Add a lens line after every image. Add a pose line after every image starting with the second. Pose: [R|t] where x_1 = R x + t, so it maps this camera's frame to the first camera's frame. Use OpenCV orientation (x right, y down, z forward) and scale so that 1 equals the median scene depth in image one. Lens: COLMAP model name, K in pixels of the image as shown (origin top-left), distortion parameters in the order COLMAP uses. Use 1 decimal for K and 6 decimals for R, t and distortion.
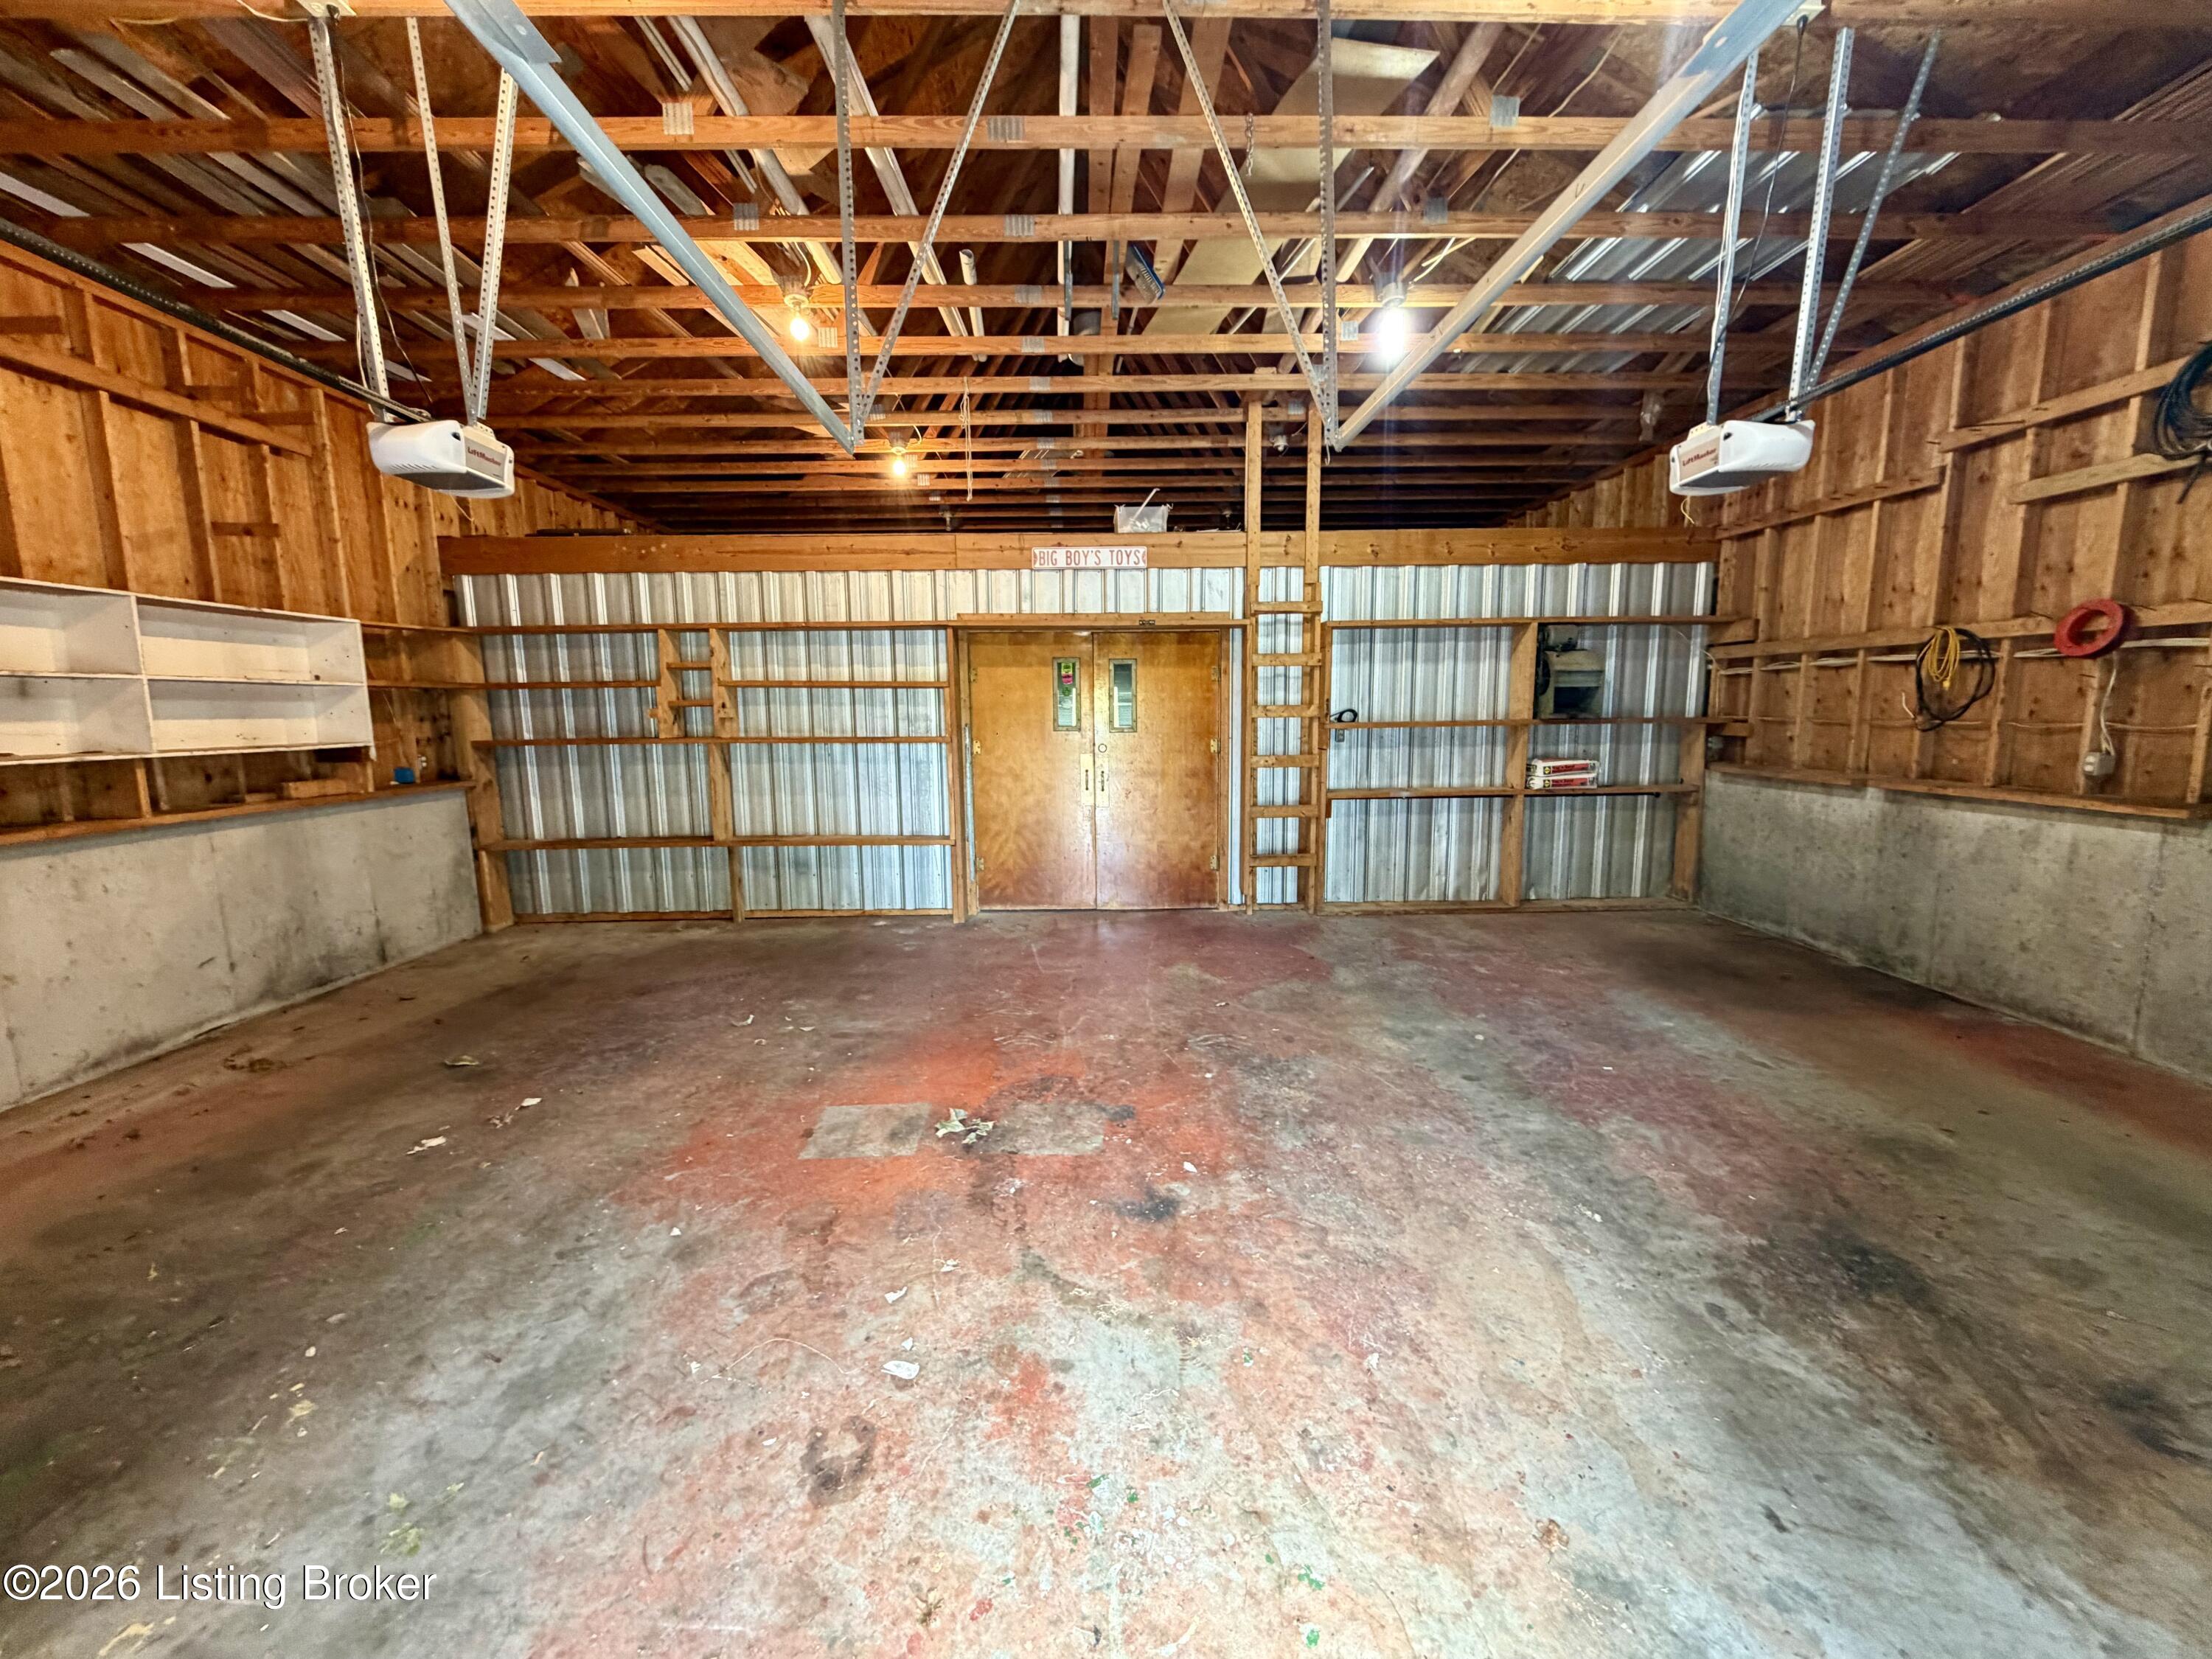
lens RADIAL K [[867.6, 0, 1097.1], [0, 867.6, 822.9], [0, 0, 1]] dist [0.000411, -0.000338]
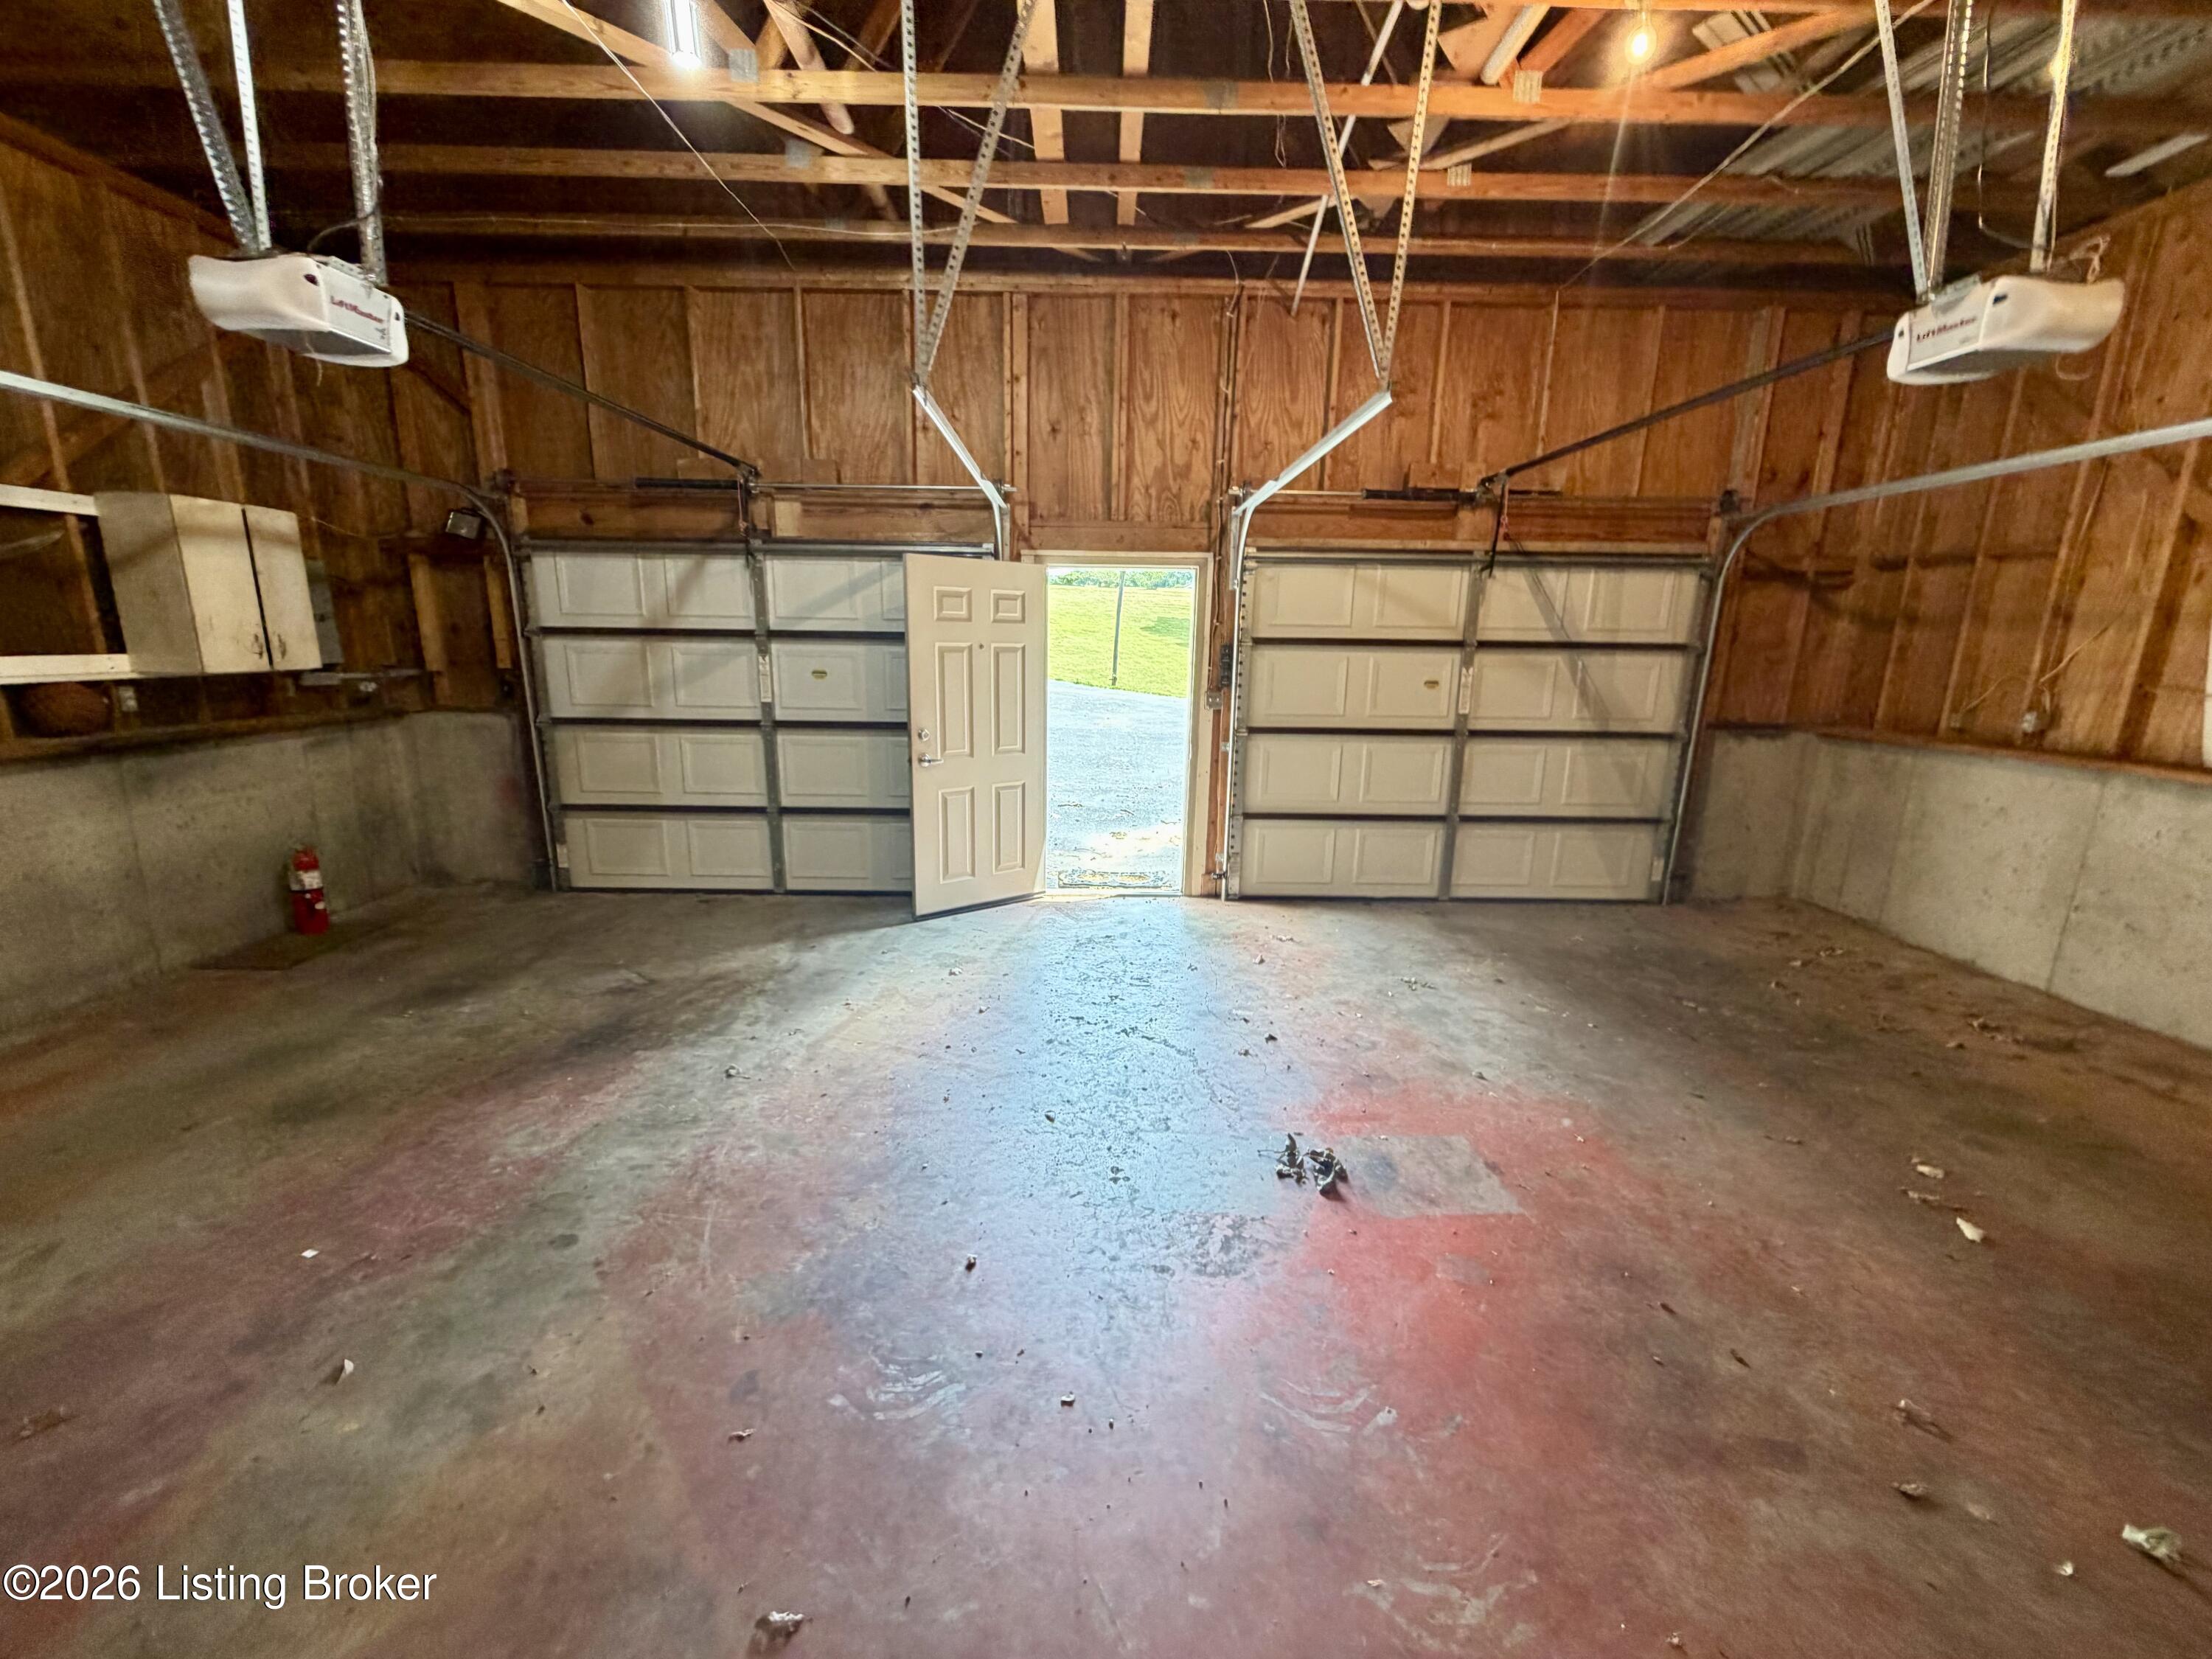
lens RADIAL K [[867.6, 0, 1097.1], [0, 867.6, 822.9], [0, 0, 1]] dist [0.000411, -0.000338]
pose [[-0.999904, -0.005869, 0.012537, 0.045674], [-0.001282, 0.941040, 0.338293, -0.271044], [-0.013783, 0.338245, -0.940957, 1.930011]]
